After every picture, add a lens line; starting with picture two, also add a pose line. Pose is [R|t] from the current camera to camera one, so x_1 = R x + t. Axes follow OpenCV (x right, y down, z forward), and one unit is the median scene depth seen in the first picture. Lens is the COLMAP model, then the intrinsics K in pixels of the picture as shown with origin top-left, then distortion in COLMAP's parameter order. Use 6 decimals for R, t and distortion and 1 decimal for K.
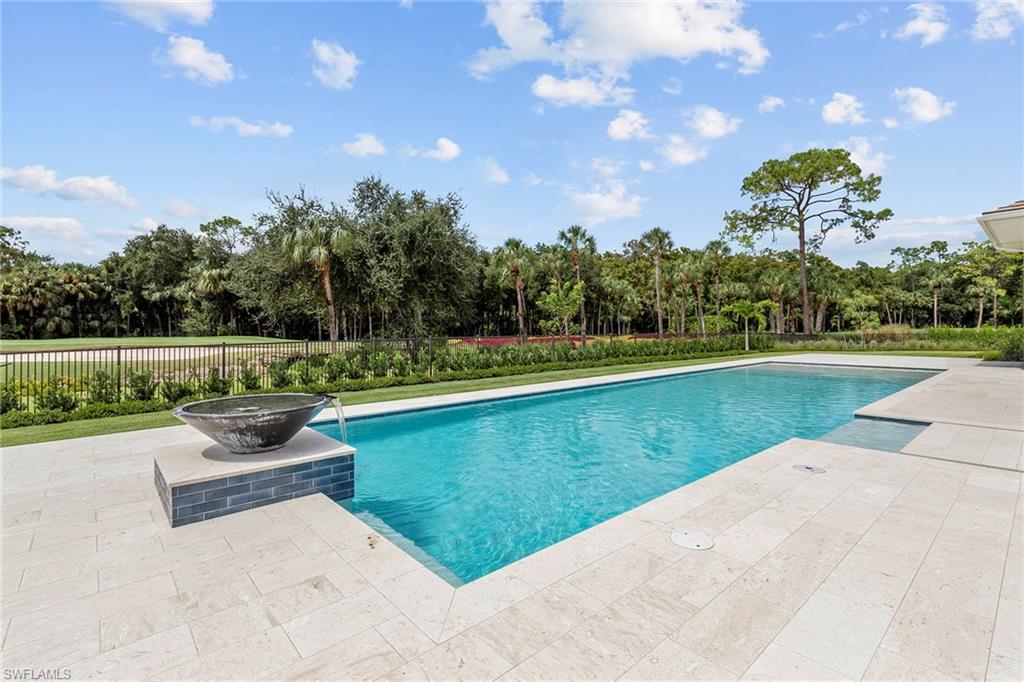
lens RADIAL K [[473.7, 0, 511.6], [0, 473.7, 335.3], [0, 0, 1]] dist [0.001743, 0.000307]
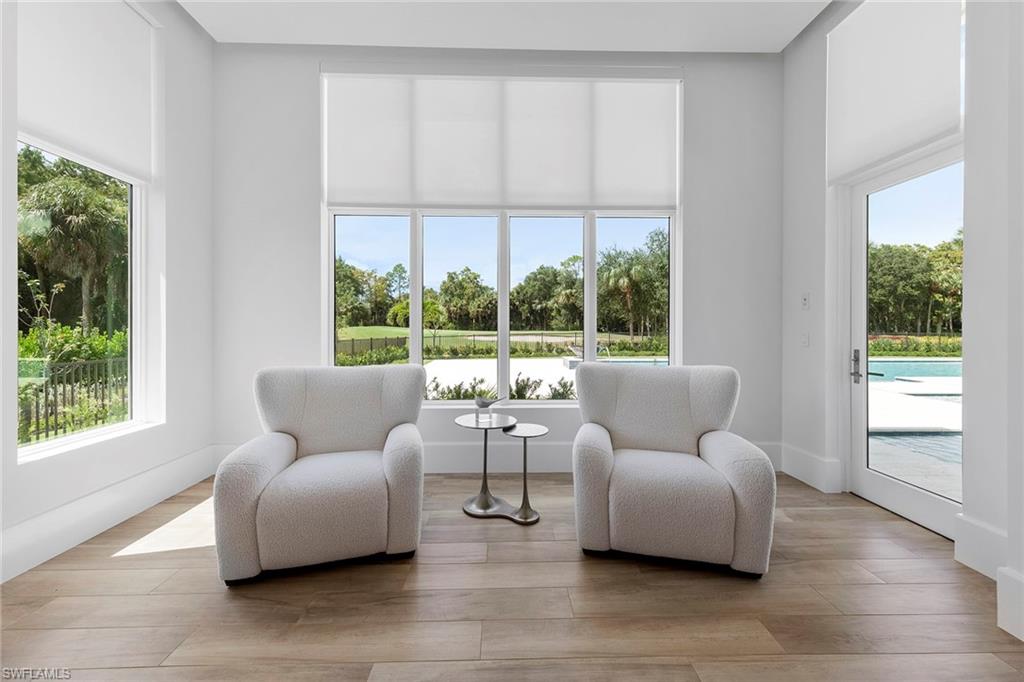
lens RADIAL K [[375.2, 0, 512.7], [0, 375.2, 328.2], [0, 0, 1]] dist [-0.000134, -0.000046]
pose [[0.764525, 0.009244, -0.644527, 0.060881], [-0.015704, 0.999867, -0.004288, 0.001563], [0.644402, 0.013401, 0.764569, -0.107516]]
